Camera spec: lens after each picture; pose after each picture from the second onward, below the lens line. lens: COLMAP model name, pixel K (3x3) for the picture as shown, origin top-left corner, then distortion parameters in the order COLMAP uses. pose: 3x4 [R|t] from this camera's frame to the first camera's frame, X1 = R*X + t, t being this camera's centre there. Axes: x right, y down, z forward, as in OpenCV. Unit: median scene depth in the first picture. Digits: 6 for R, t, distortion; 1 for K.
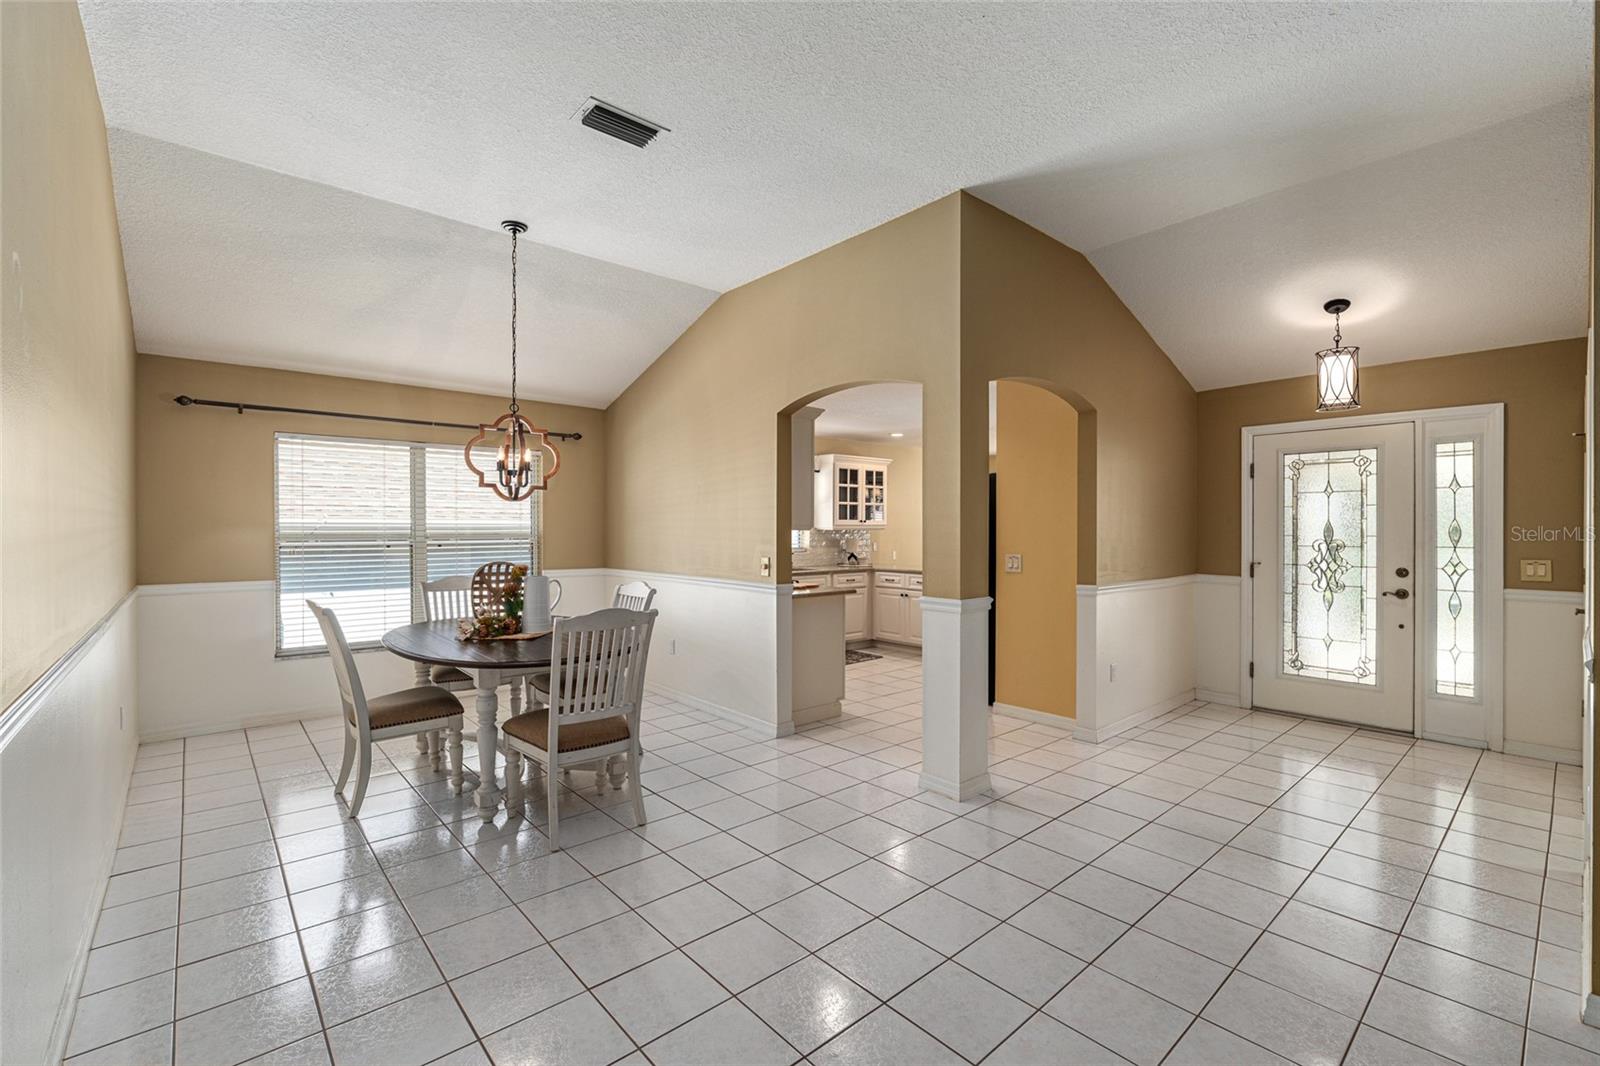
lens RADIAL K [[699.7, 0, 797.4], [0, 699.7, 533.7], [0, 0, 1]] dist [-0.004452, 0.000192]
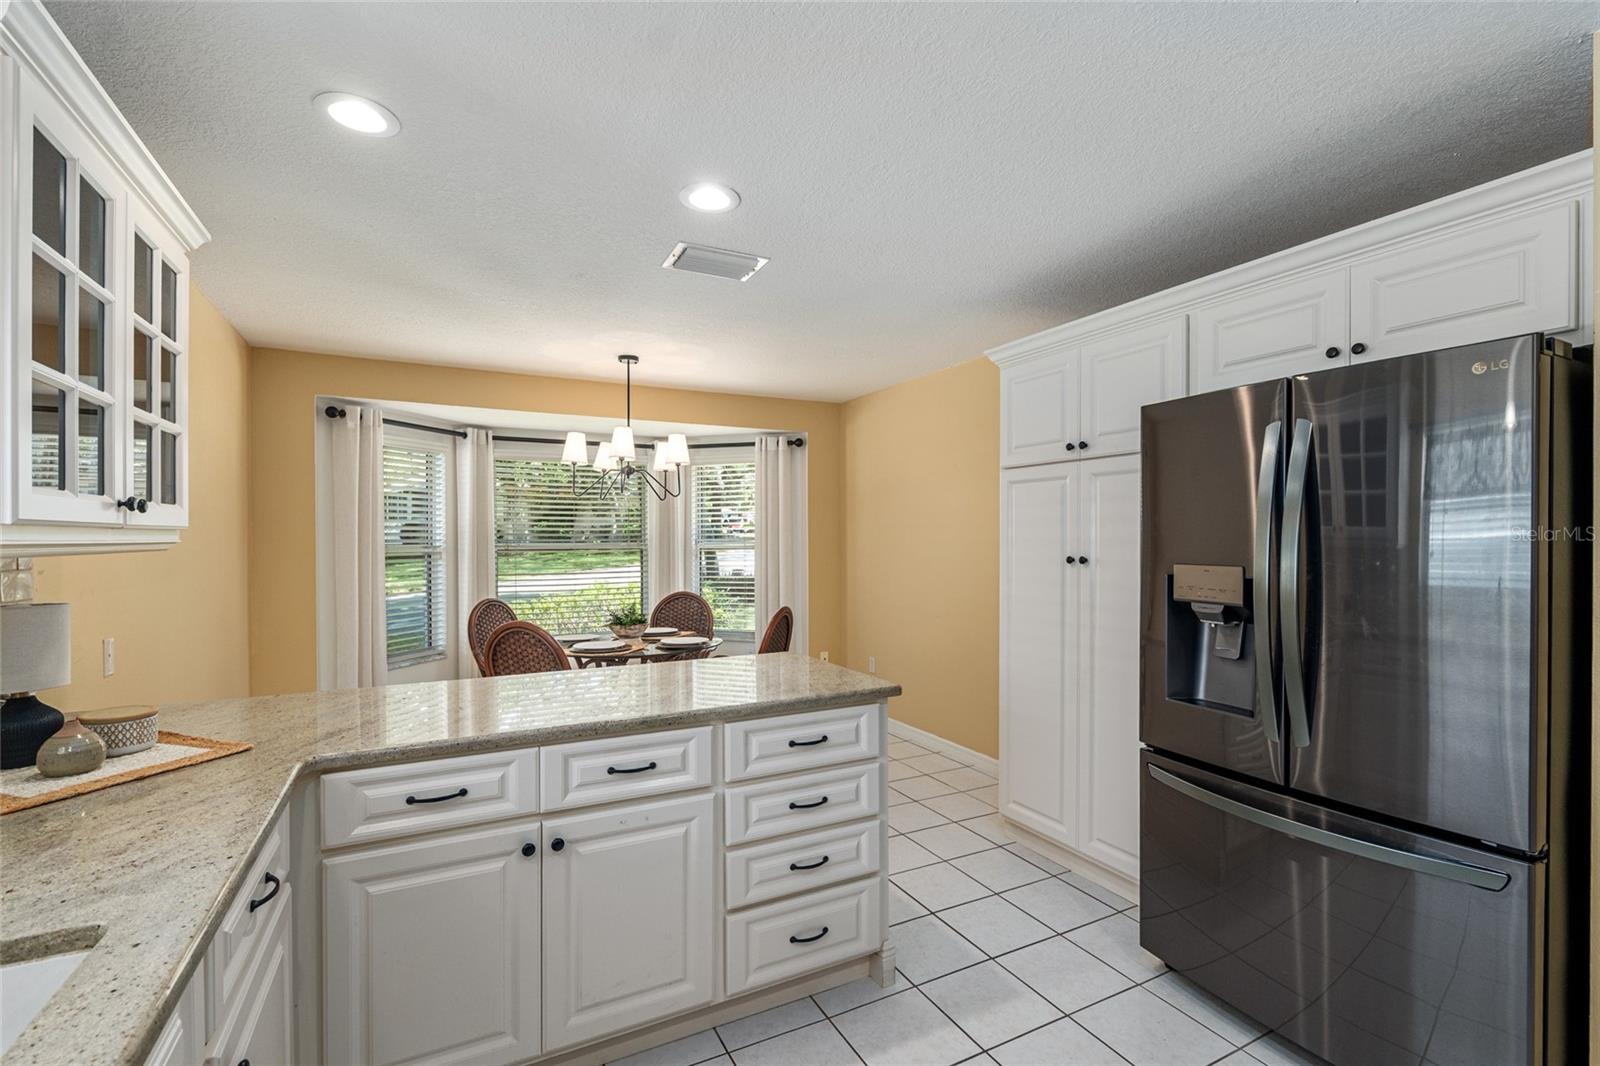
lens RADIAL K [[699.7, 0, 803.9], [0, 699.7, 541.5], [0, 0, 1]] dist [-0.004452, 0.000192]
pose [[0.249174, -0.007333, 0.968431, -0.058338], [0.010123, 0.999936, 0.004967, -0.012712], [-0.968406, 0.008566, 0.249232, 1.254408]]
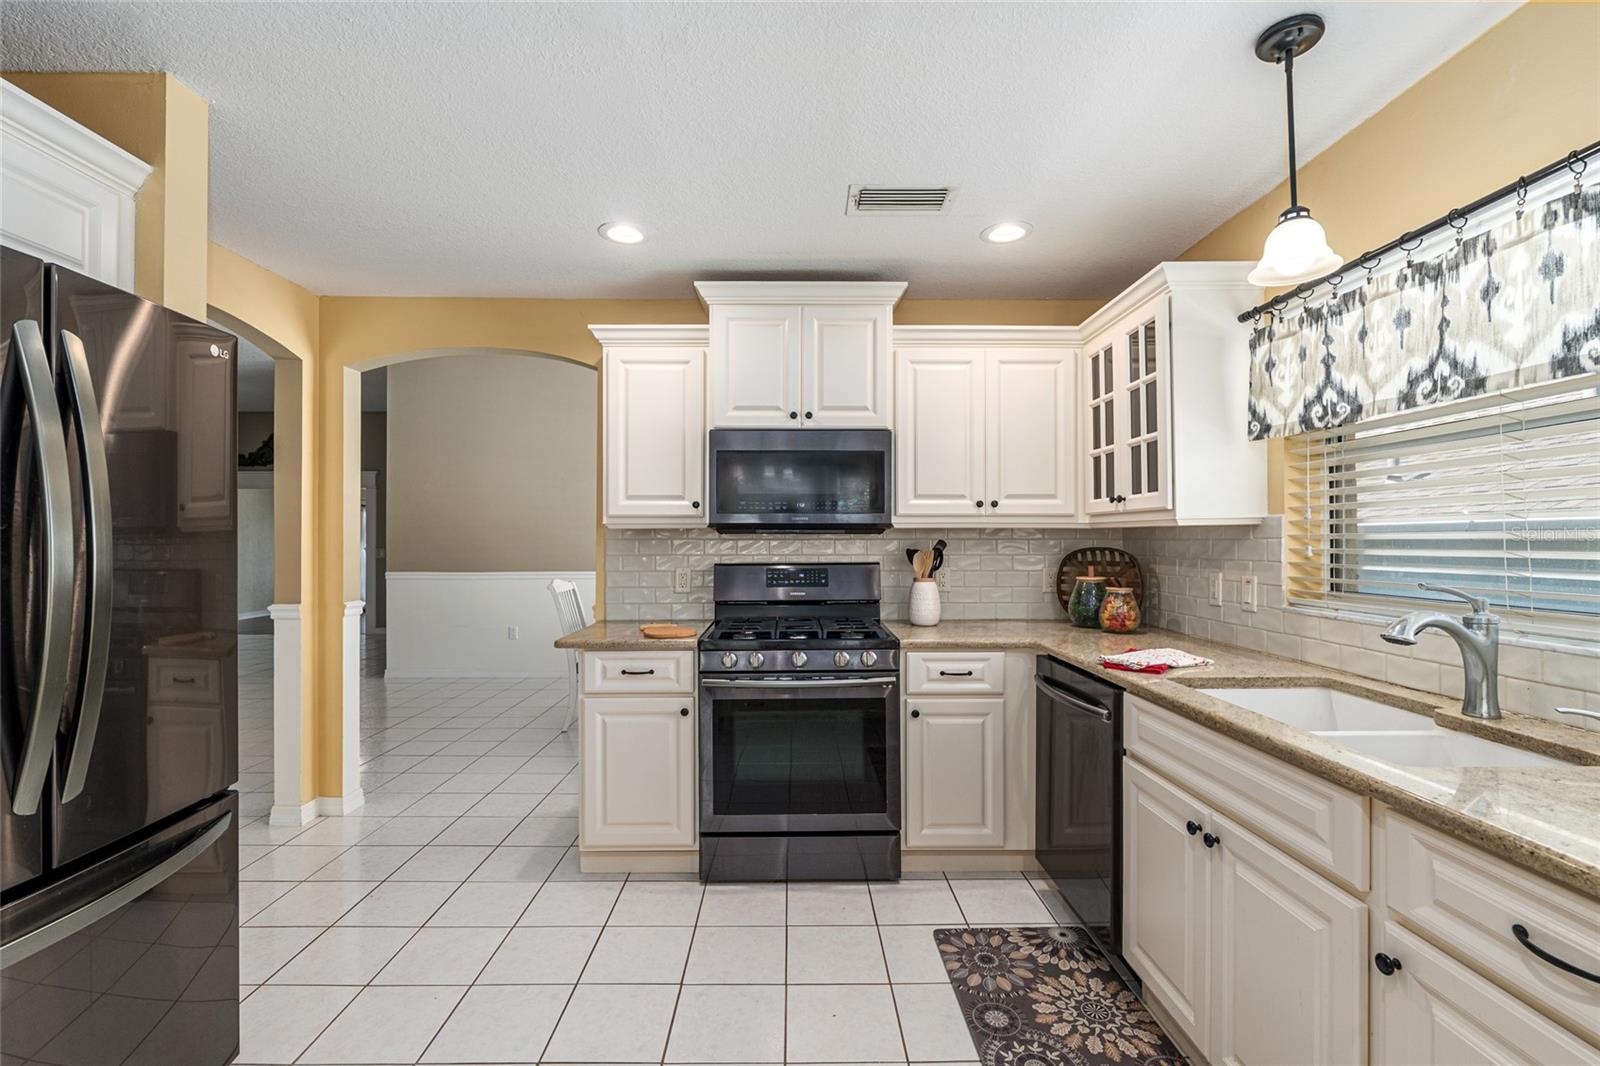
lens RADIAL K [[699.7, 0, 794.1], [0, 699.7, 533.5], [0, 0, 1]] dist [-0.004452, 0.000192]
pose [[-0.655831, -0.004940, -0.754891, 0.349592], [-0.004207, 0.999987, -0.002889, 0.000490], [0.754896, 0.001281, -0.655843, 1.438692]]
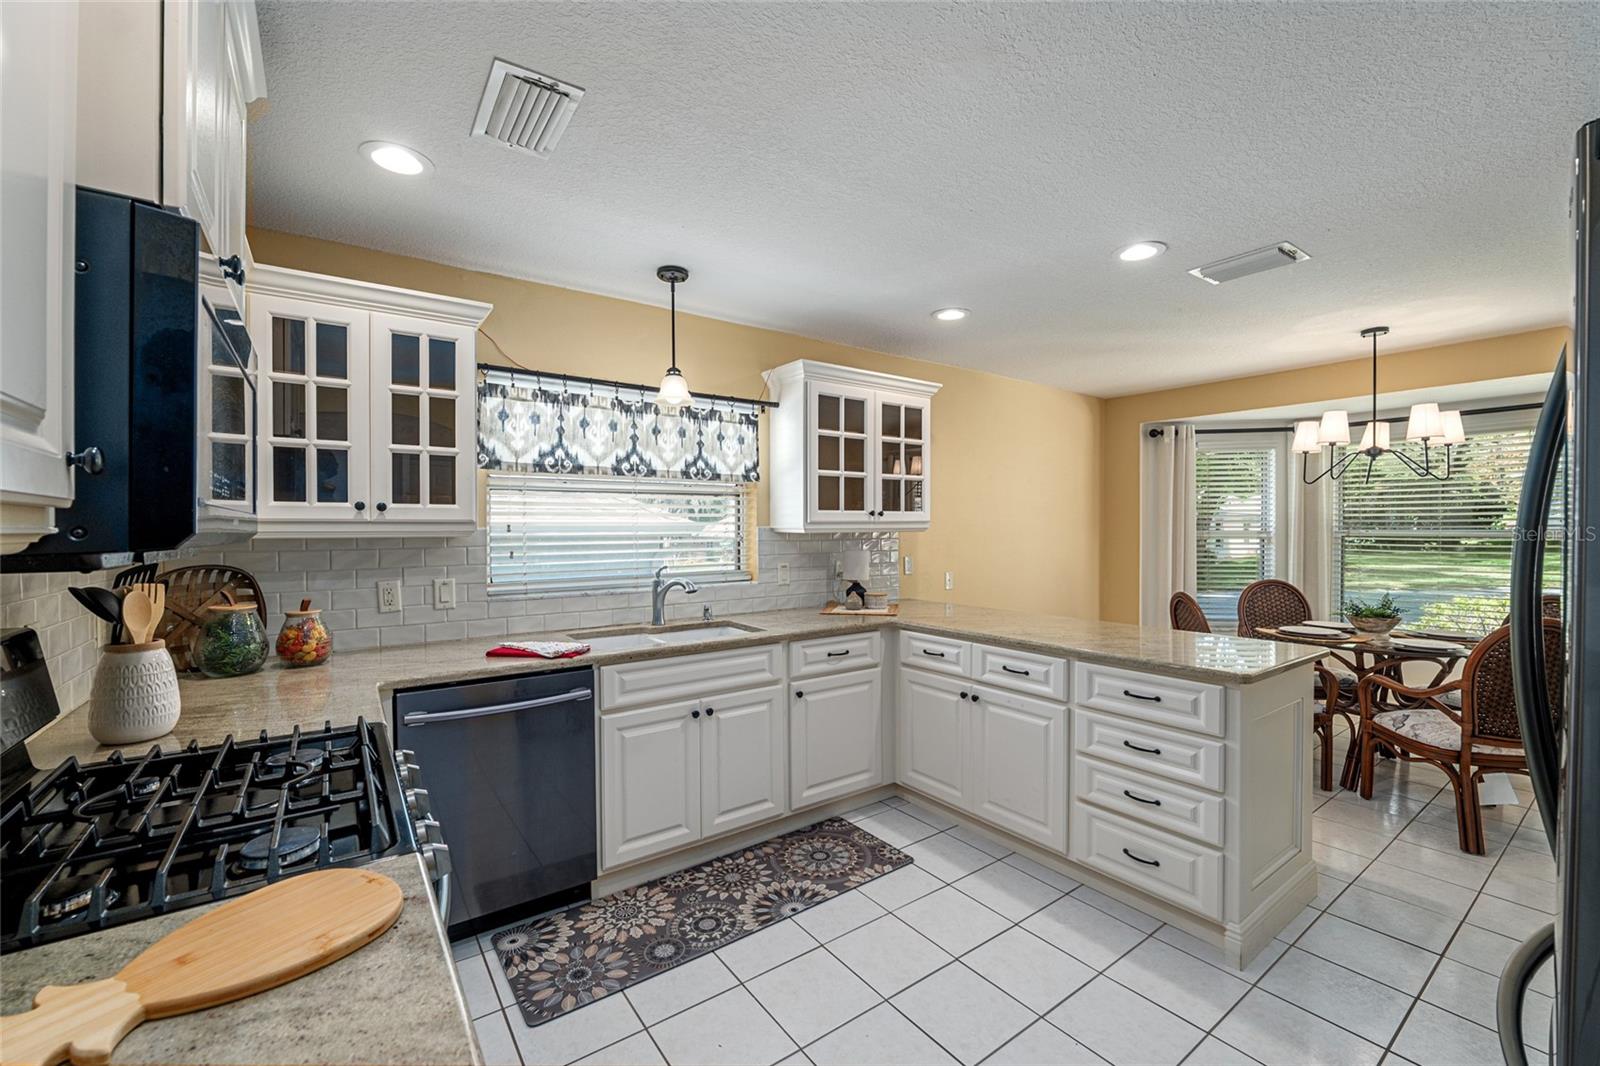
lens RADIAL K [[653.1, 0, 793.6], [0, 653.1, 533.7], [0, 0, 1]] dist [-0.009945, -0.000158]
pose [[0.994656, -0.003217, -0.103197, 0.132434], [0.003410, 0.999993, 0.001698, -0.008986], [0.103191, -0.002040, 0.994659, 0.897463]]
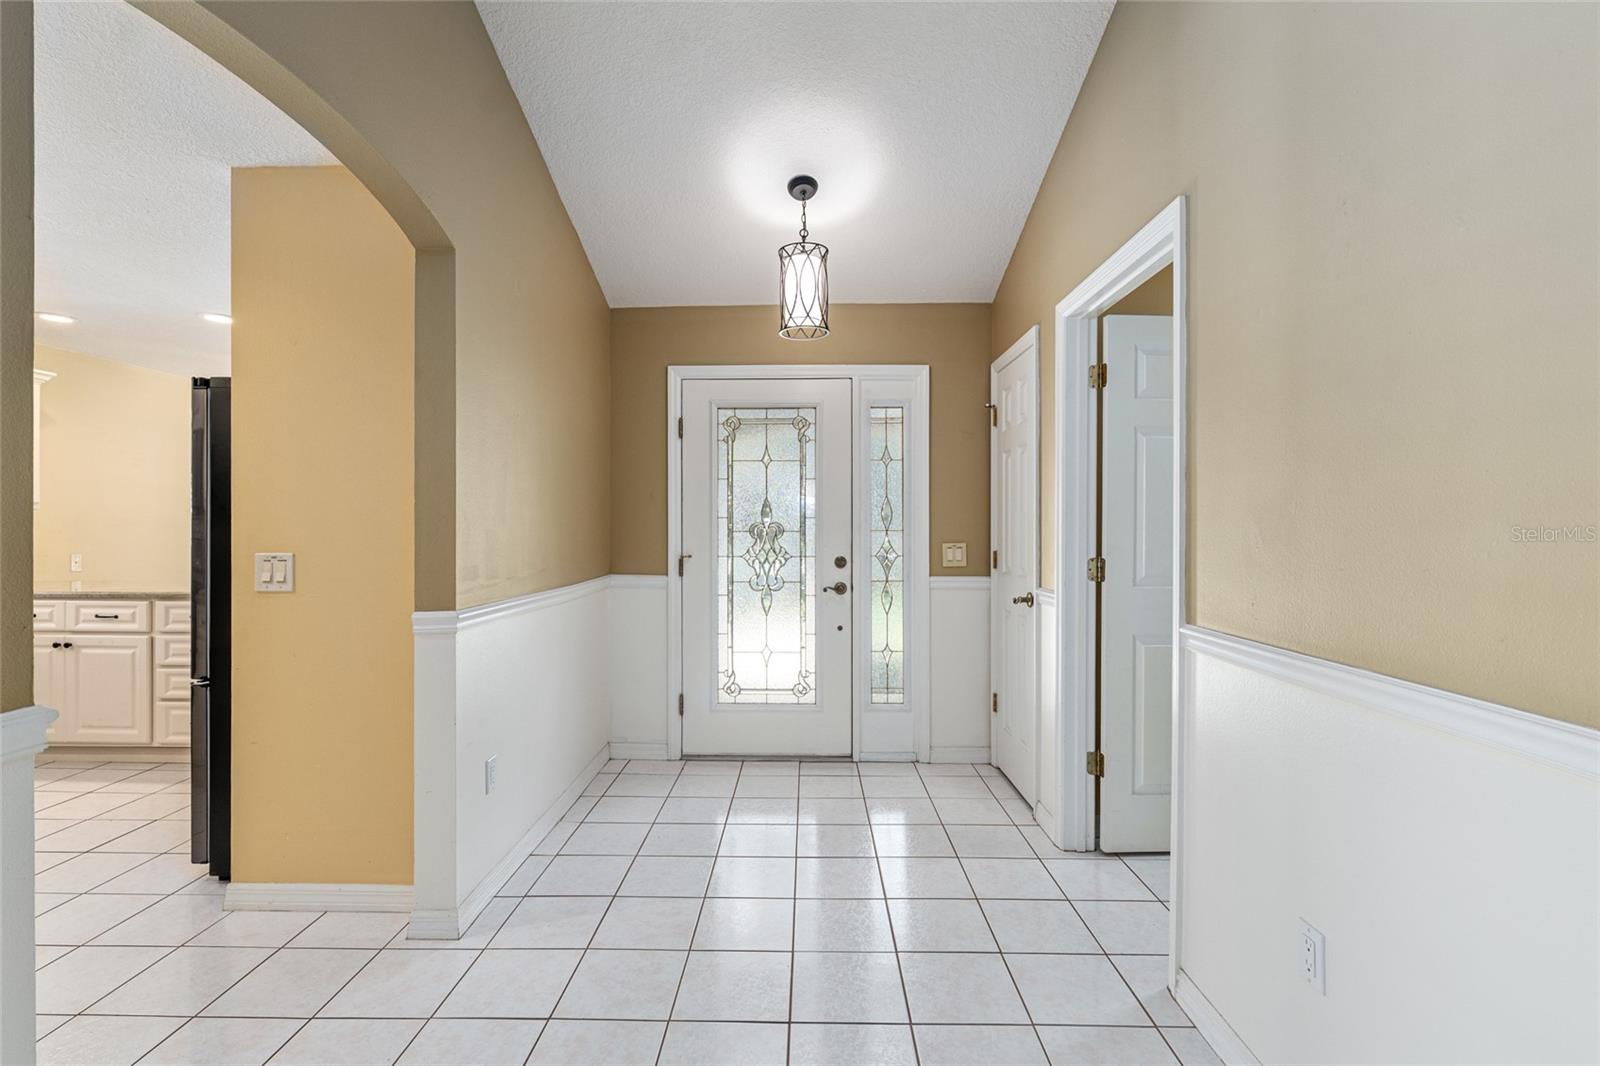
lens RADIAL K [[720.4, 0, 795.7], [0, 720.4, 528.9], [0, 0, 1]] dist [0.002108, -0.000209]
pose [[0.677449, -0.001564, 0.735568, 0.187561], [0.005194, 0.999983, -0.002657, 0.016629], [-0.735551, 0.005621, 0.677446, 0.415859]]
